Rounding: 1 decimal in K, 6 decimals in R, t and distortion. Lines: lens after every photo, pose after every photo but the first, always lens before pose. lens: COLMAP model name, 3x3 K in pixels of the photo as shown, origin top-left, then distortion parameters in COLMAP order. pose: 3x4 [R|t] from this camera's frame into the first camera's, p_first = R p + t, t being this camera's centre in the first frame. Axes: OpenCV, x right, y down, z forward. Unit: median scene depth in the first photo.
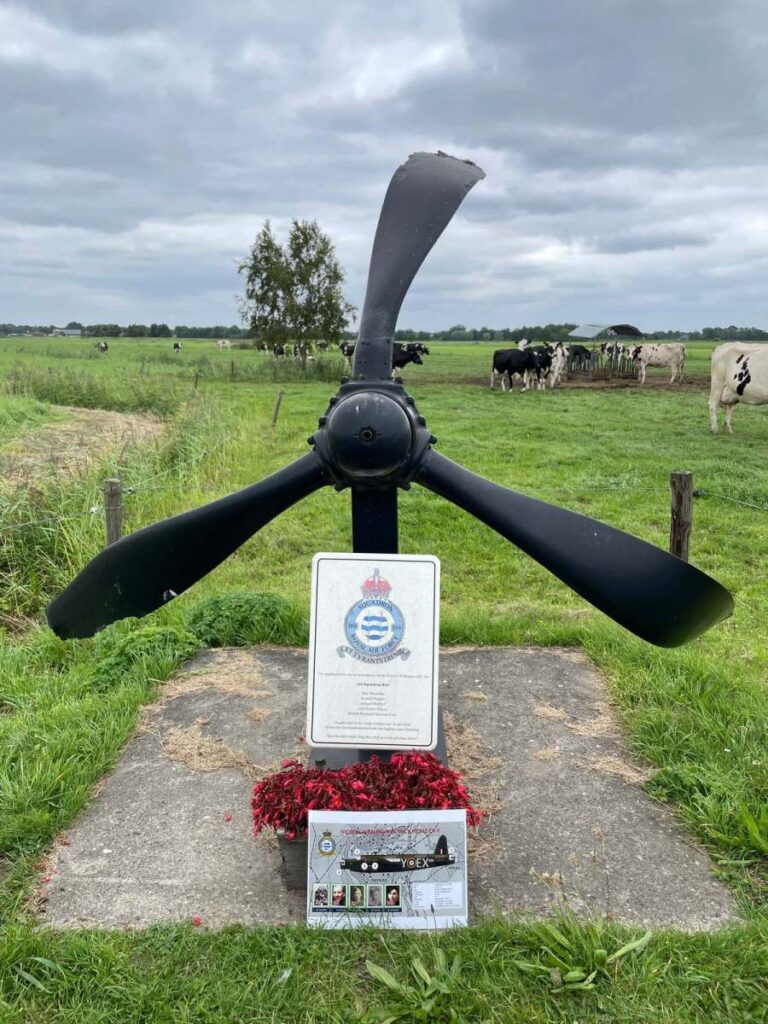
lens RADIAL K [[783.7, 0, 384.0], [0, 783.7, 512.0], [0, 0, 1]] dist [0.065894, -0.002321]
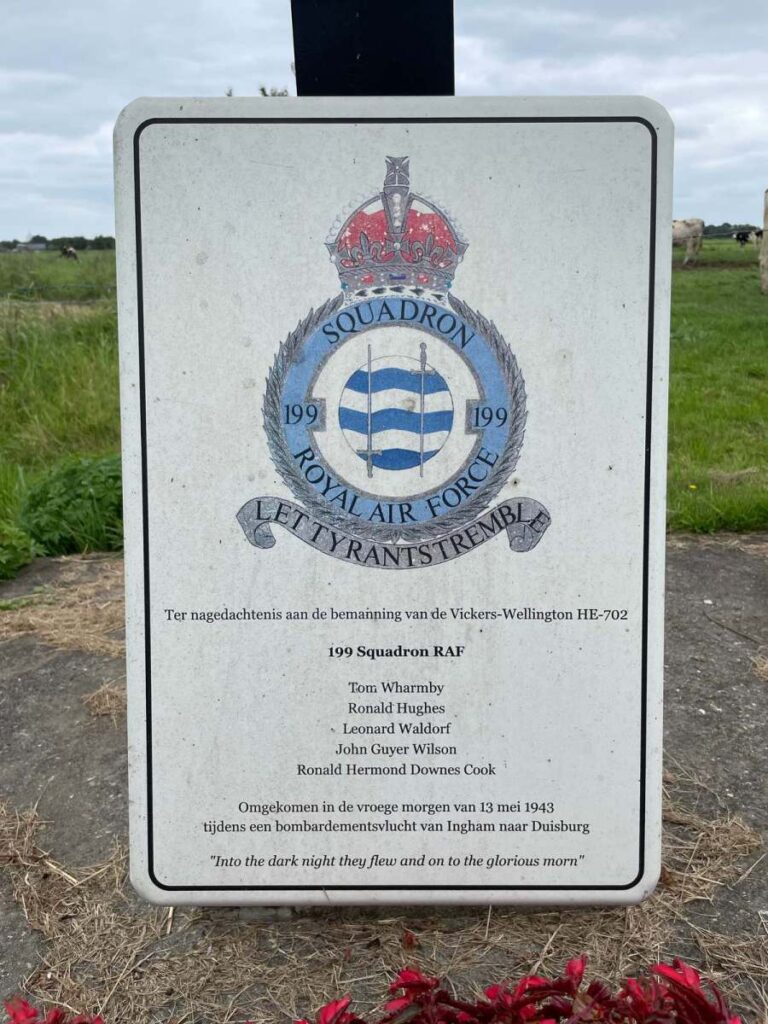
lens RADIAL K [[787.8, 0, 368.7], [0, 787.8, 515.3], [0, 0, 1]] dist [0.002047, -0.000653]
pose [[0.999561, -0.029553, -0.001944, -0.020520], [0.029590, 0.993690, 0.108184, 0.151773], [-0.001266, -0.108194, 0.994129, 0.767277]]
